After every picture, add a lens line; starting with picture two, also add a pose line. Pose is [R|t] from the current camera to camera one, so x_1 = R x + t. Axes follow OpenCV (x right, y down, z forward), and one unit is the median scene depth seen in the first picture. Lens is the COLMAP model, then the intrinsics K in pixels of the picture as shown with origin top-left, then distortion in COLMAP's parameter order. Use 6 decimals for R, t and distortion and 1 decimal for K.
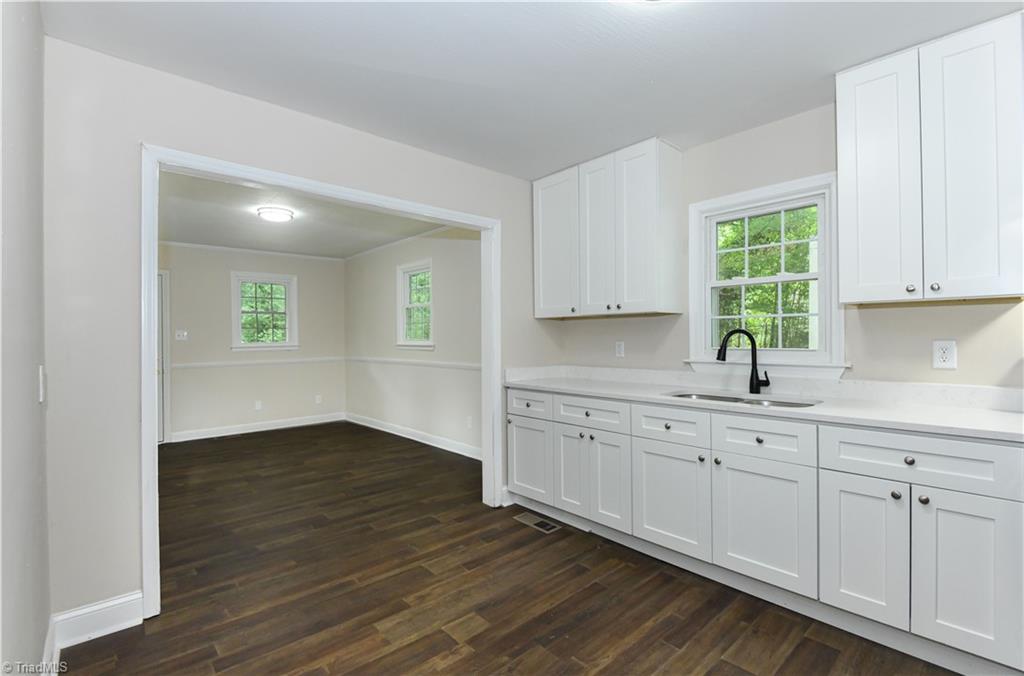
lens RADIAL K [[415.2, 0, 512.0], [0, 415.2, 338.0], [0, 0, 1]] dist [-0.028440, -0.000114]
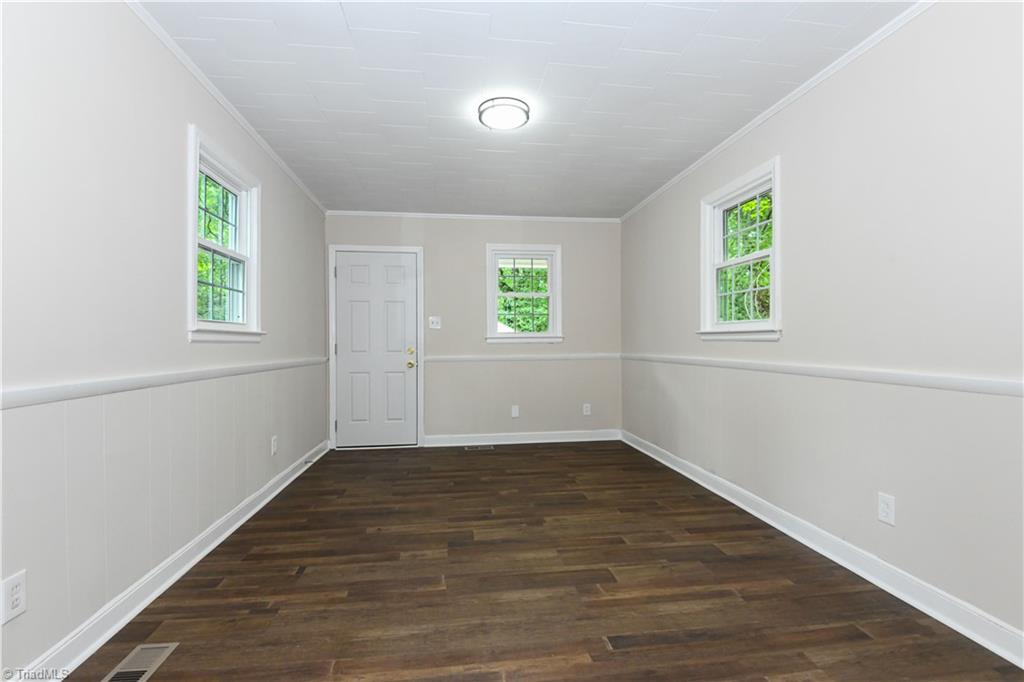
lens RADIAL K [[473.9, 0, 514.5], [0, 473.9, 341.2], [0, 0, 1]] dist [0.027903, -0.030023]
pose [[0.810076, 0.006132, -0.586293, -0.106982], [0.000331, 0.999940, 0.010916, 0.024425], [0.586324, -0.009037, 0.810026, 0.332181]]
